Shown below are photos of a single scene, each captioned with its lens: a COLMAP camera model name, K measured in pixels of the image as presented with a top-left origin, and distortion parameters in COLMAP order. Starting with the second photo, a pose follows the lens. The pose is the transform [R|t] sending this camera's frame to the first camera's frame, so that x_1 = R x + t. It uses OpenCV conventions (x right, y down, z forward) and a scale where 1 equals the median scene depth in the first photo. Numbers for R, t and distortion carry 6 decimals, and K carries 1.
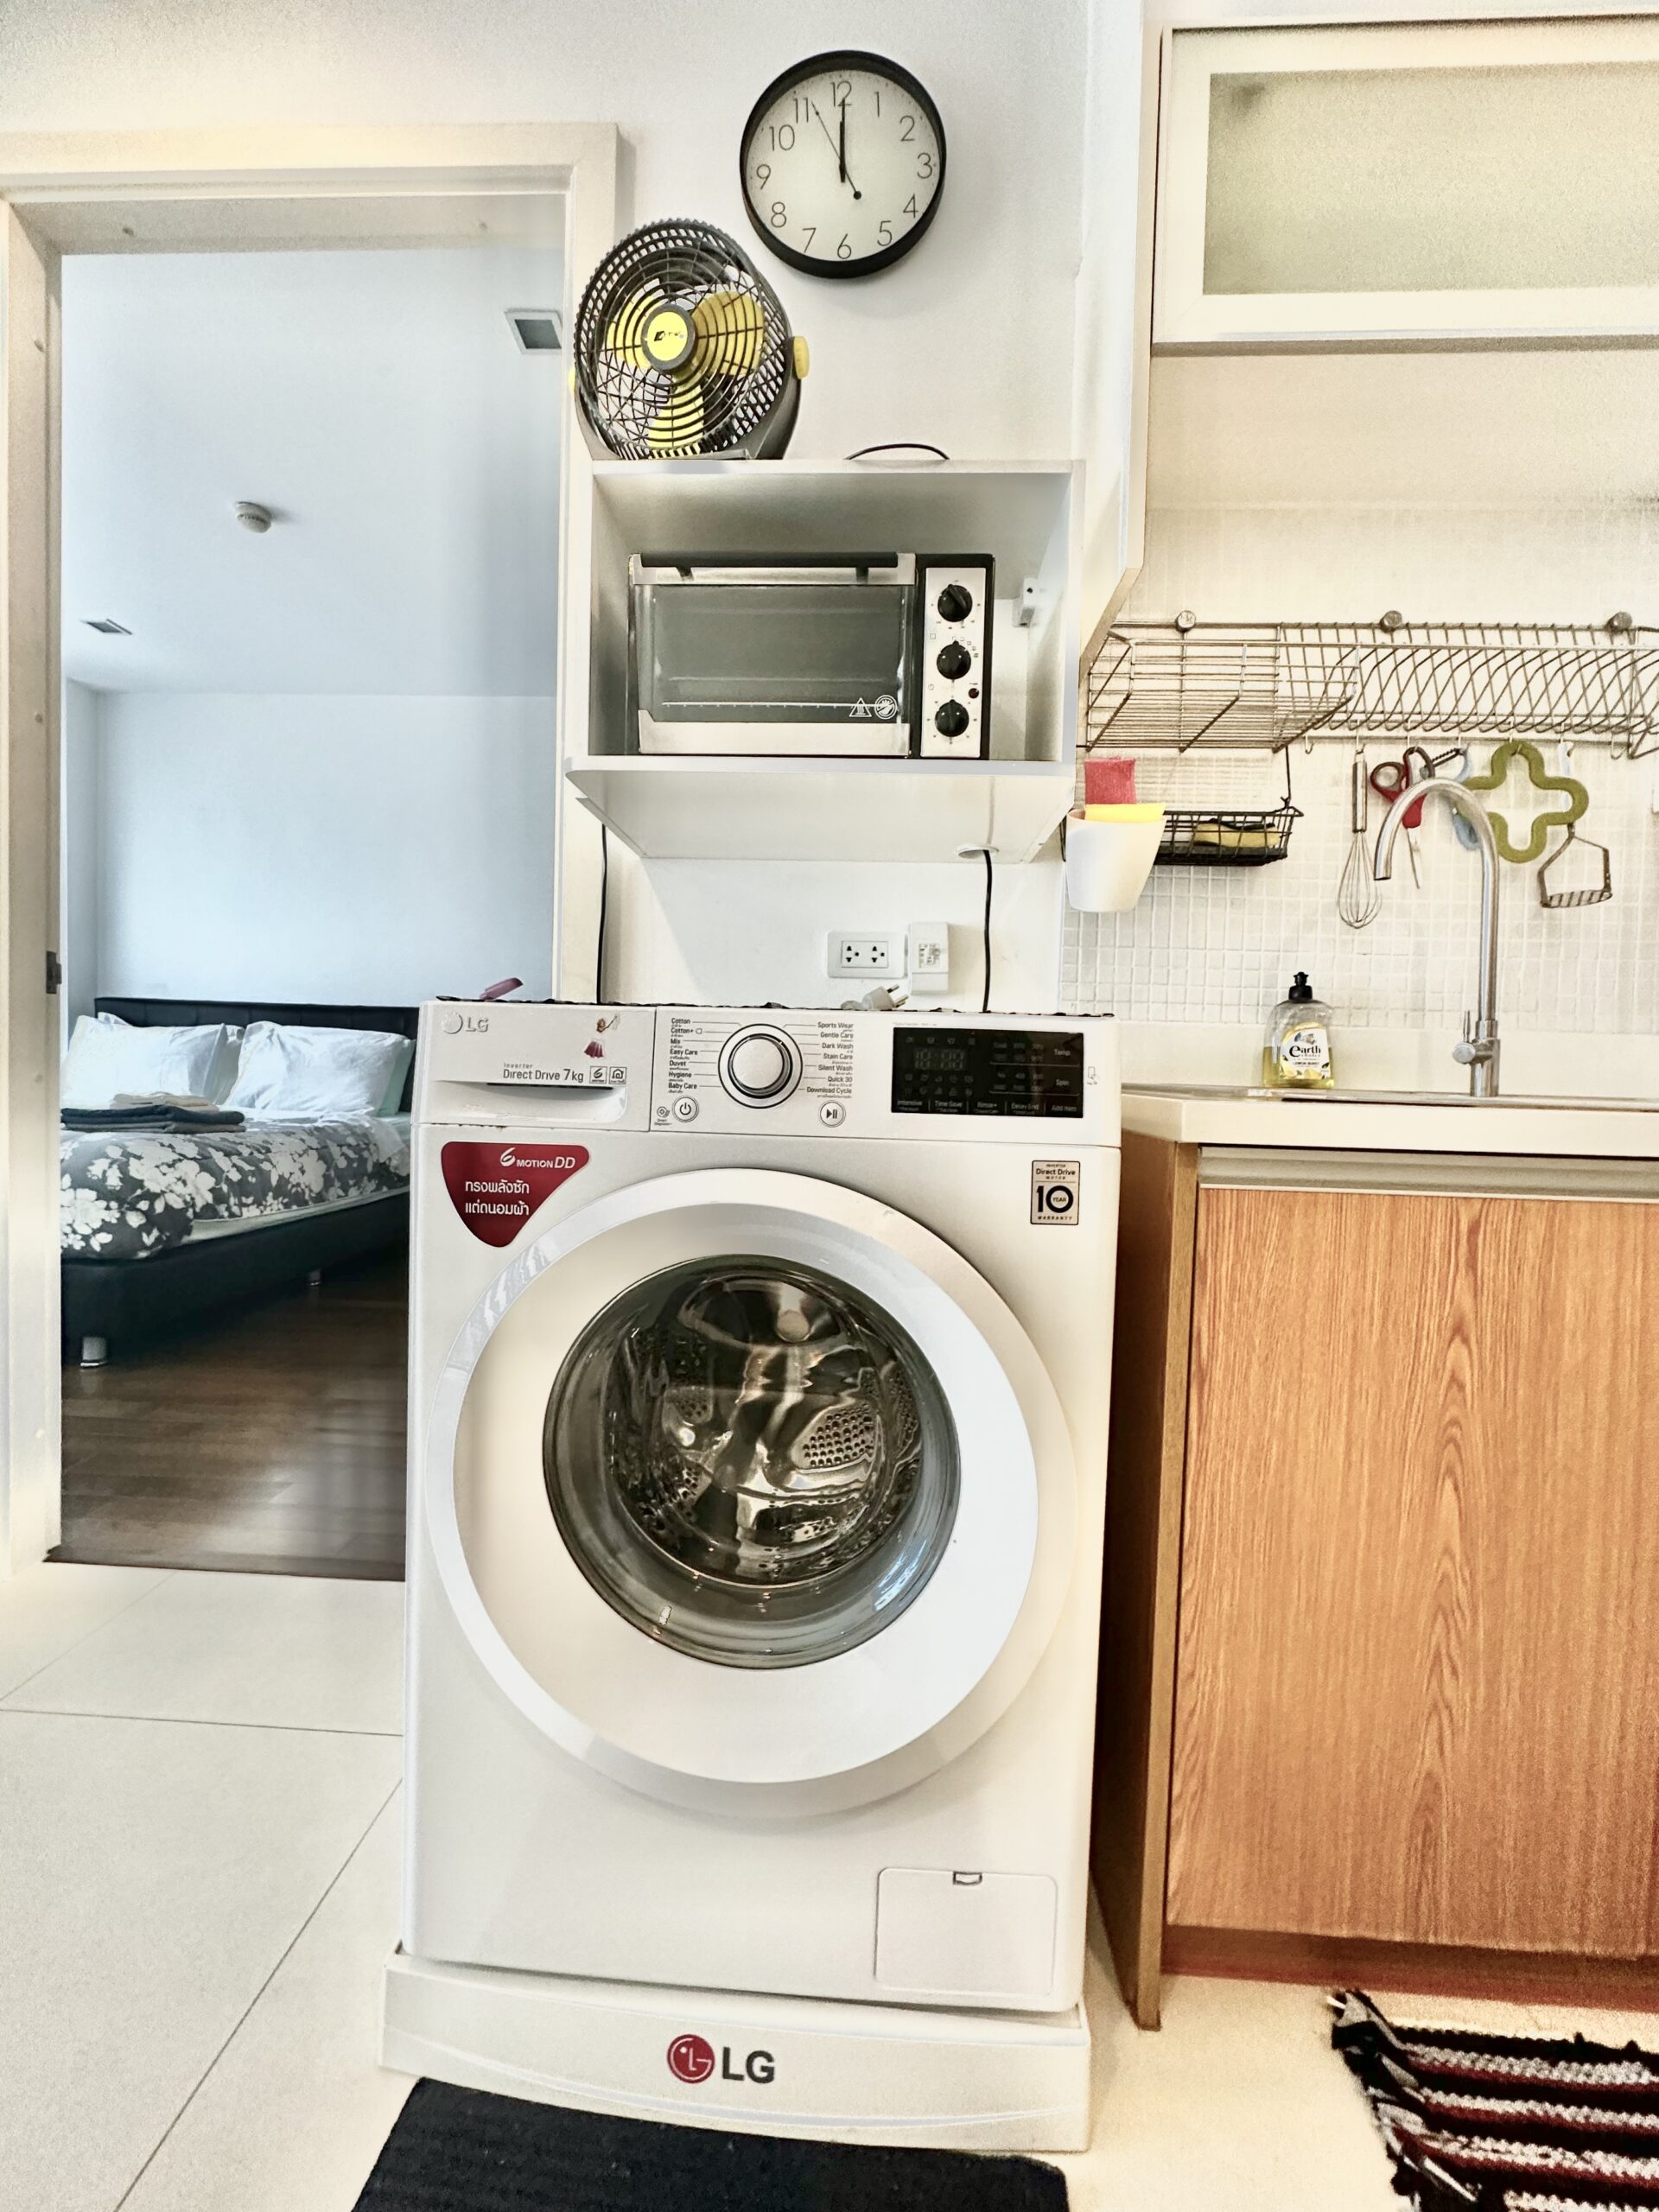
lens RADIAL K [[883.2, 0, 825.3], [0, 883.2, 1107.8], [0, 0, 1]] dist [-0.002327, 0.001557]
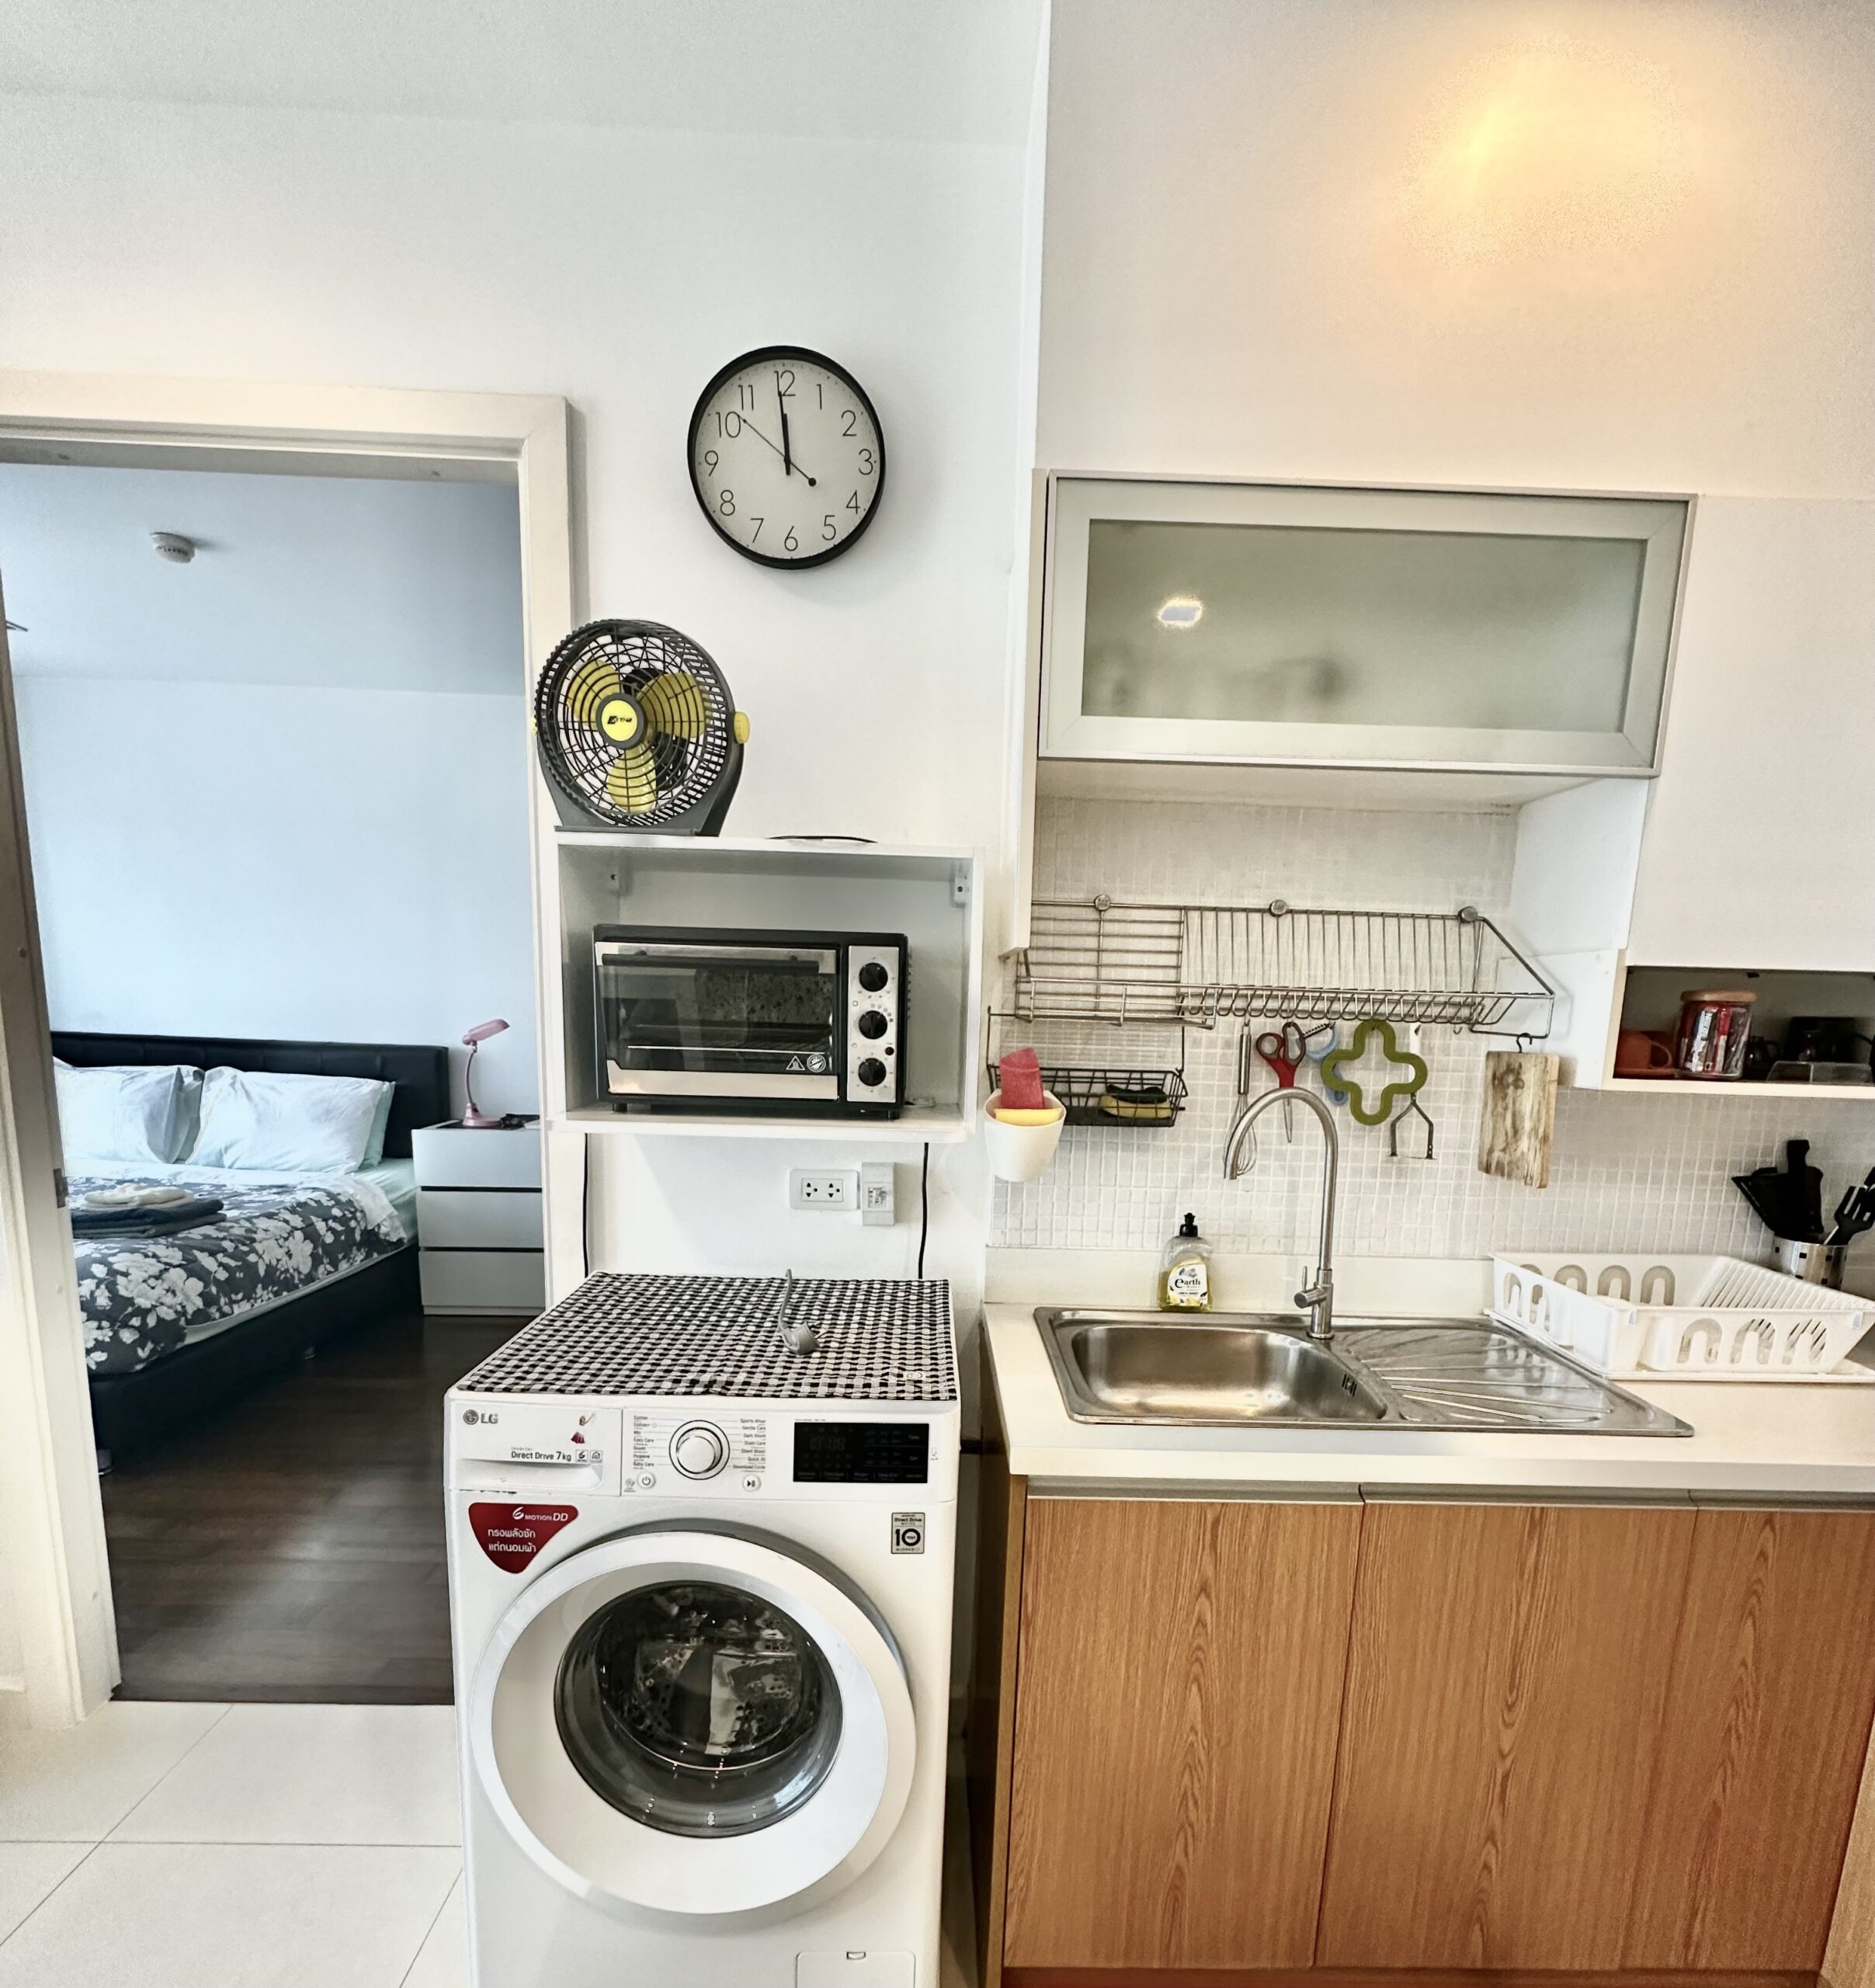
lens RADIAL K [[1021.1, 0, 943.8], [0, 1021.1, 1147.7], [0, 0, 1]] dist [-0.000670, 0.000009]
pose [[0.997769, -0.008443, 0.066231, 0.141155], [-0.000156, 0.991673, 0.128780, -0.492670], [-0.066767, -0.128503, 0.989459, -0.381698]]
